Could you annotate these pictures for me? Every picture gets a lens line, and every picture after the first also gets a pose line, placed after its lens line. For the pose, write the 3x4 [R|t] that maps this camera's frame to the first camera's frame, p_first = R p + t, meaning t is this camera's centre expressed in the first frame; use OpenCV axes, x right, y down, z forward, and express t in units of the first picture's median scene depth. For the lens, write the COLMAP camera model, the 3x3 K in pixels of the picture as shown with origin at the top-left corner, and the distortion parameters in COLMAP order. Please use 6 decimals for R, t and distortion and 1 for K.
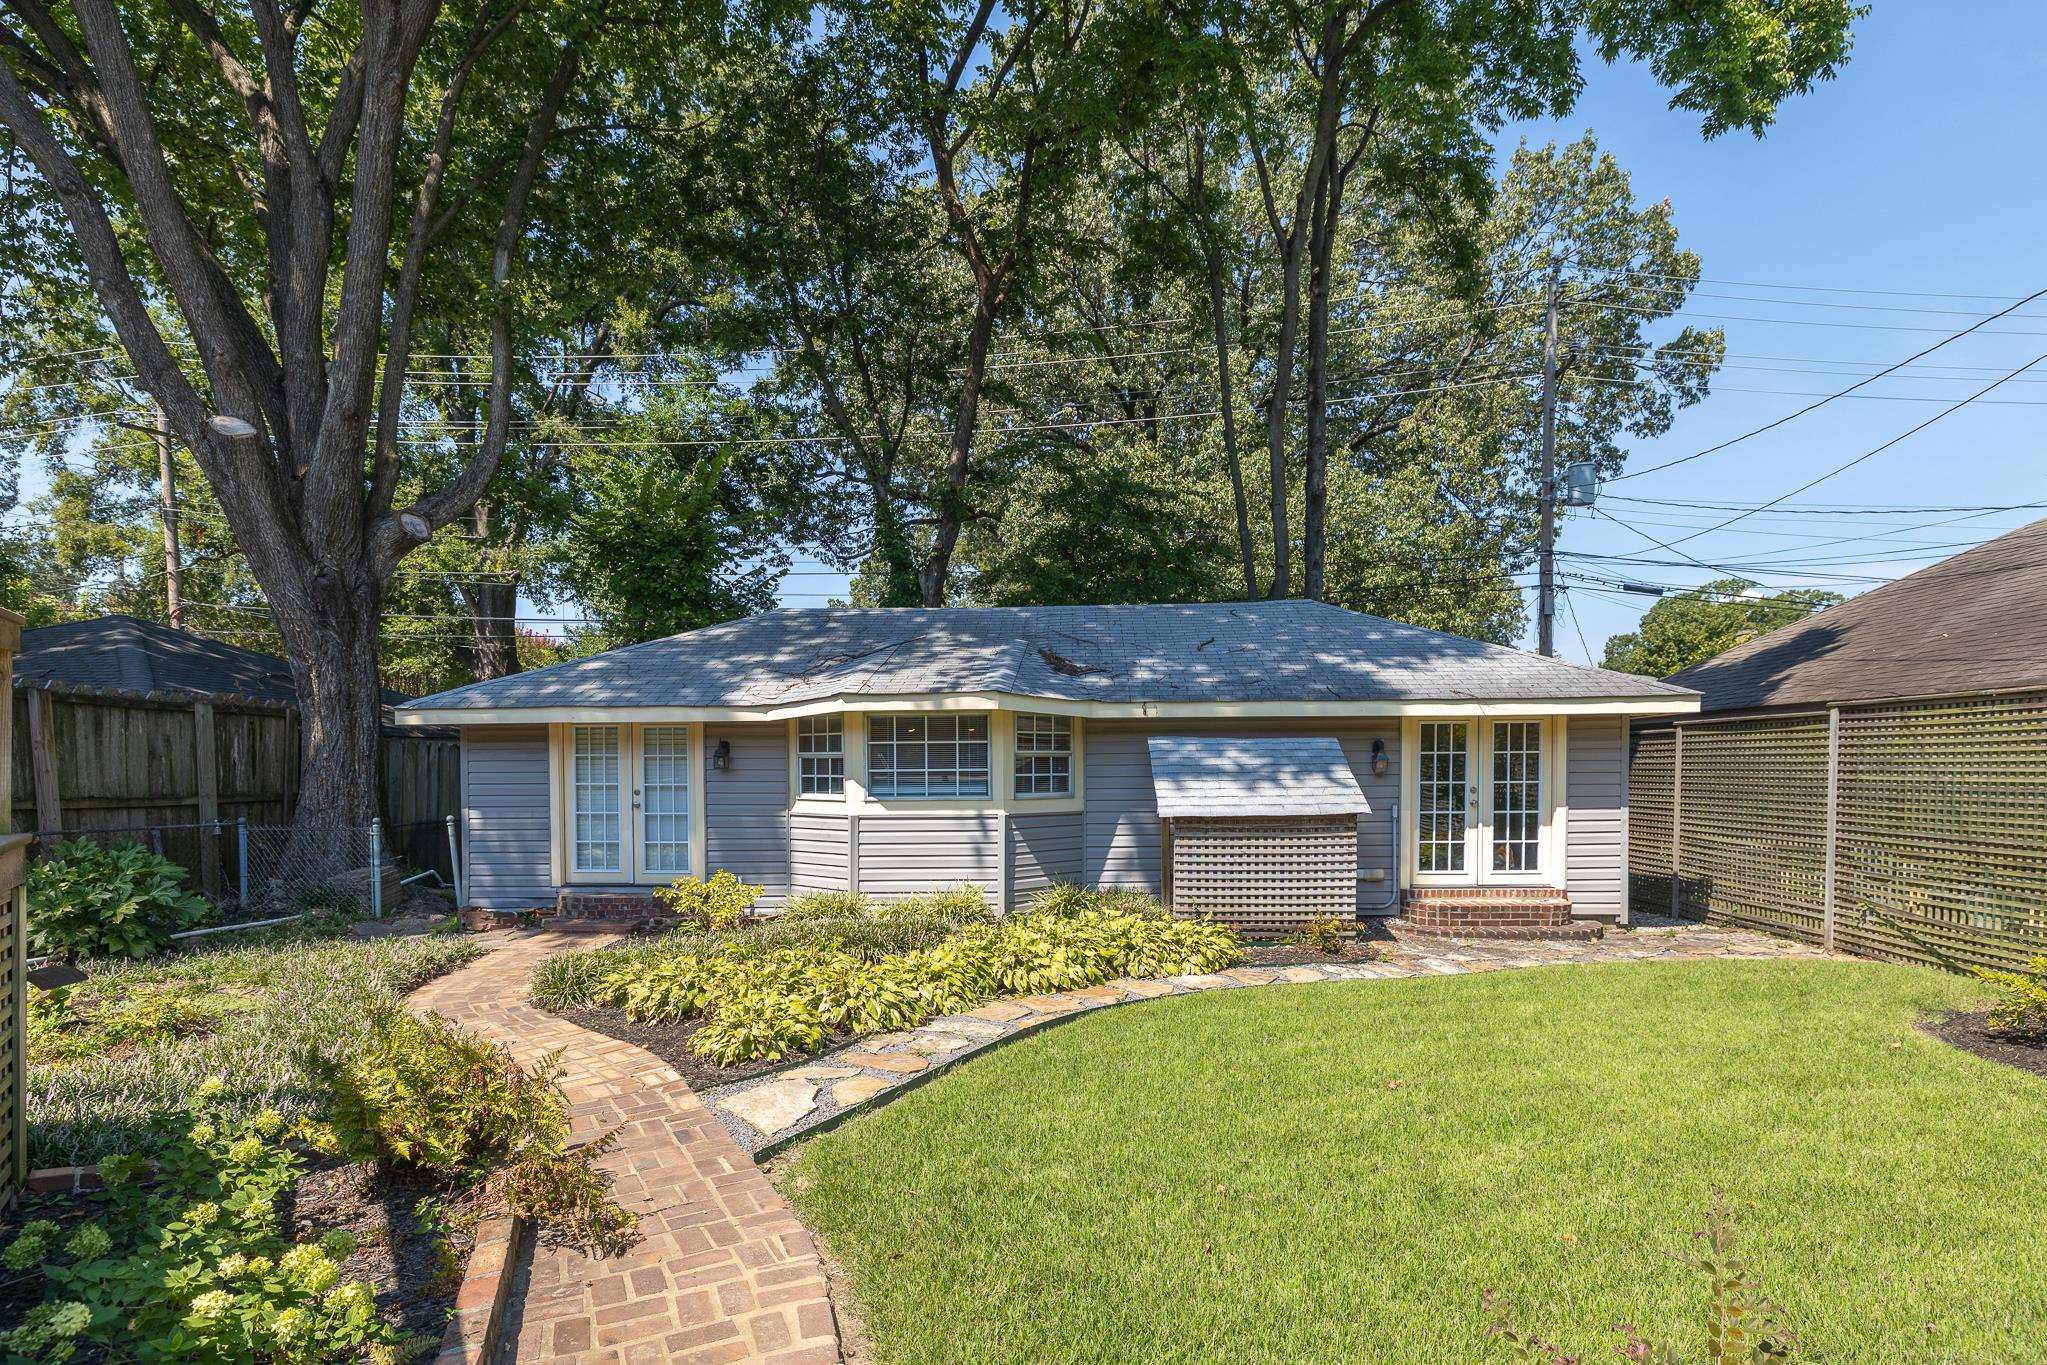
lens RADIAL K [[989.7, 0, 1017.2], [0, 989.7, 785.9], [0, 0, 1]] dist [-0.001819, 0.000255]
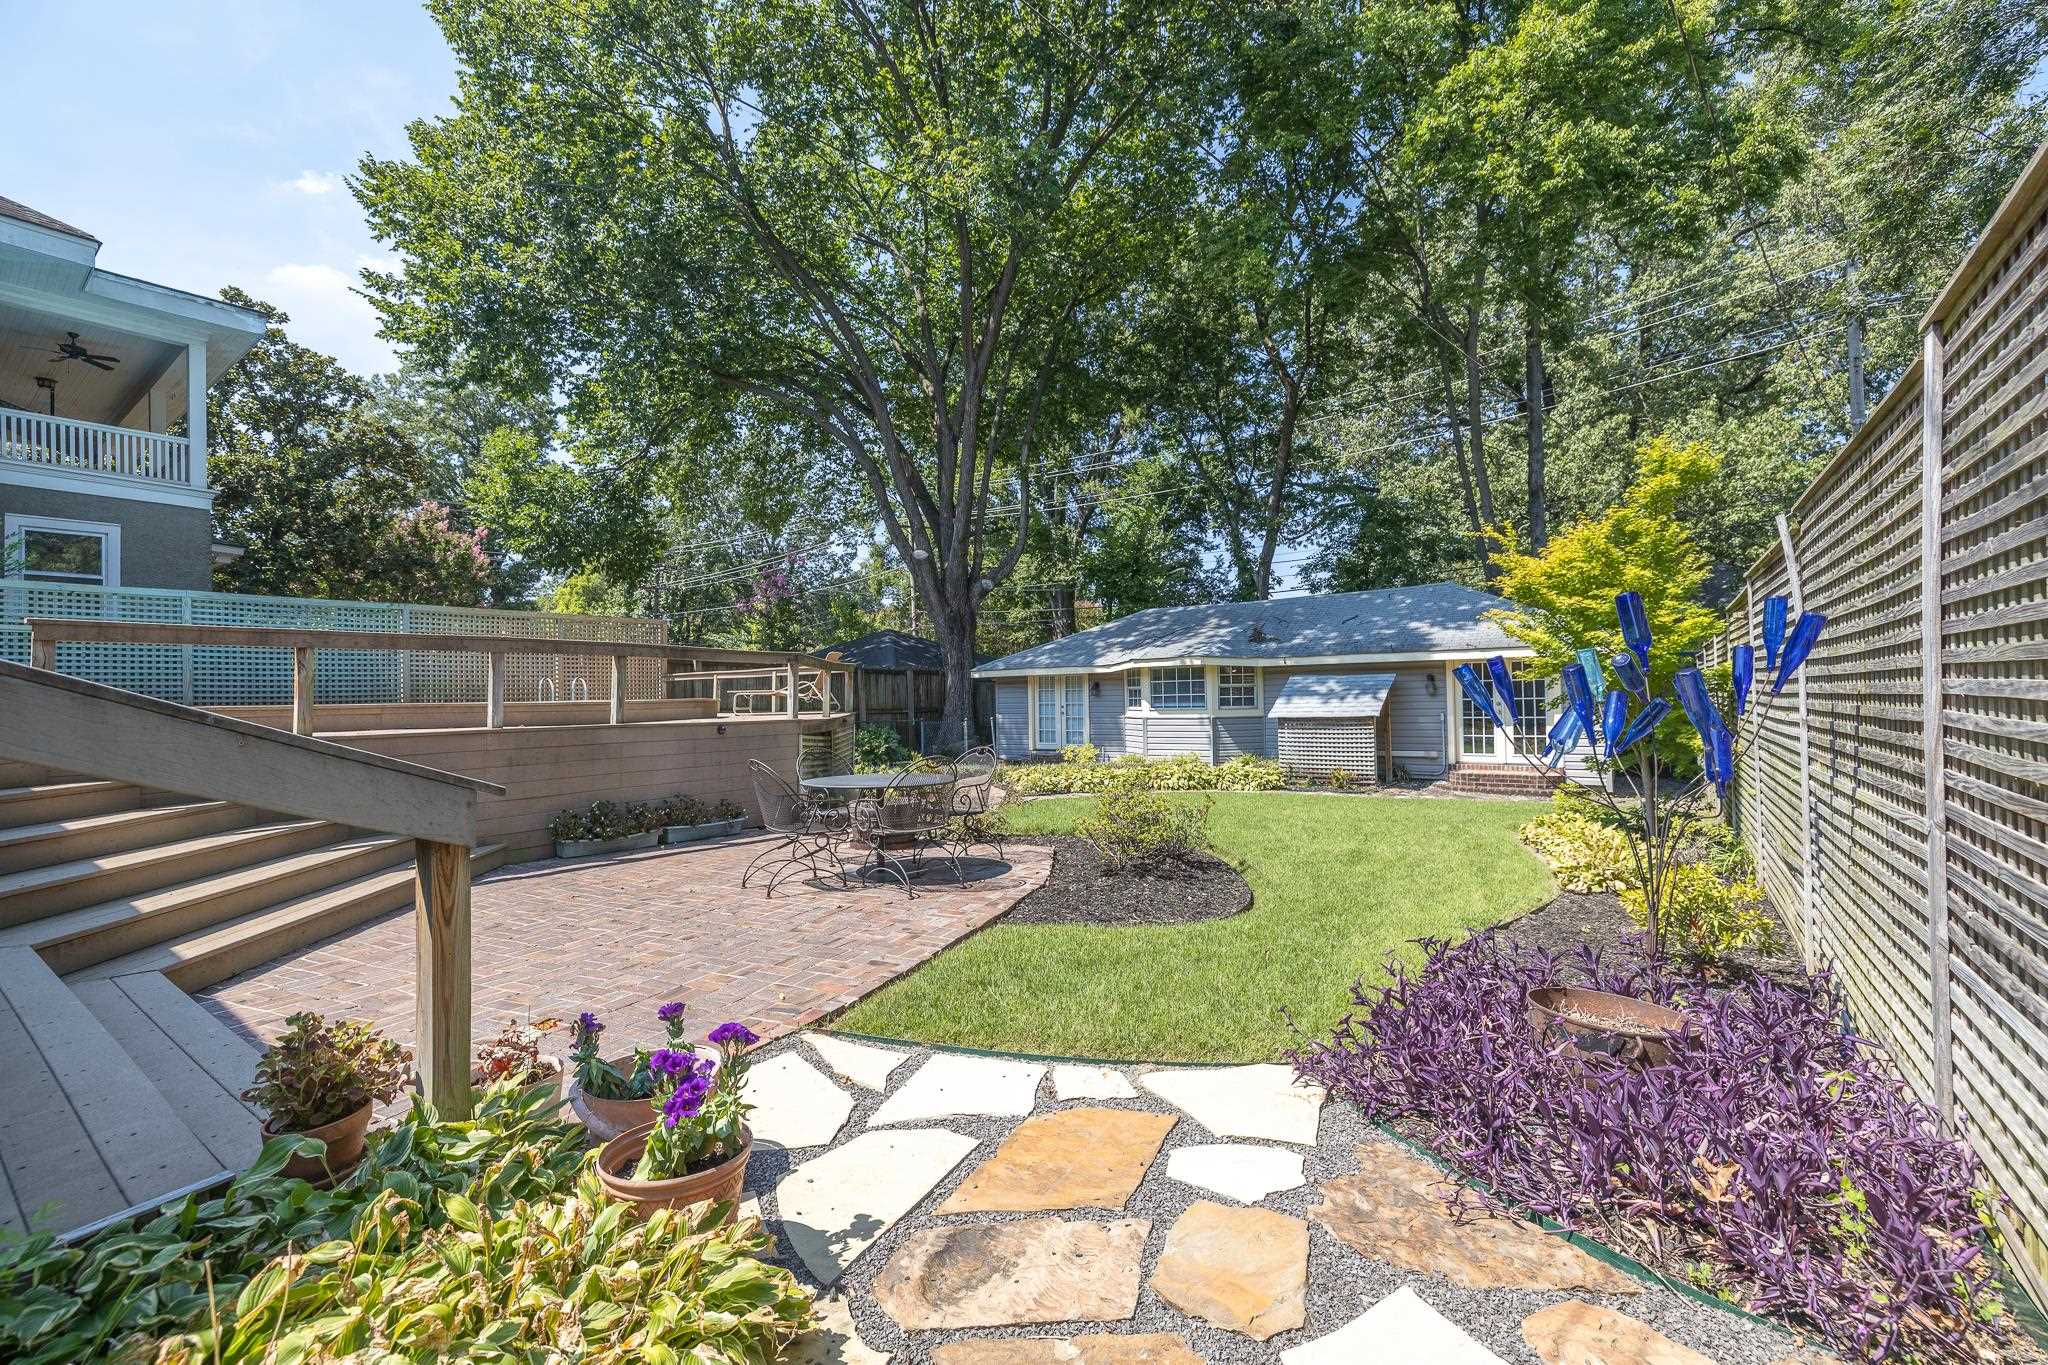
lens RADIAL K [[860.4, 0, 1026.2], [0, 860.4, 685.0], [0, 0, 1]] dist [0.000197, 0.000007]
pose [[0.826879, -0.016951, -0.562124, 0.626690], [0.001548, 0.999610, -0.027866, 0.012412], [0.562378, 0.022172, 0.826583, -0.612728]]
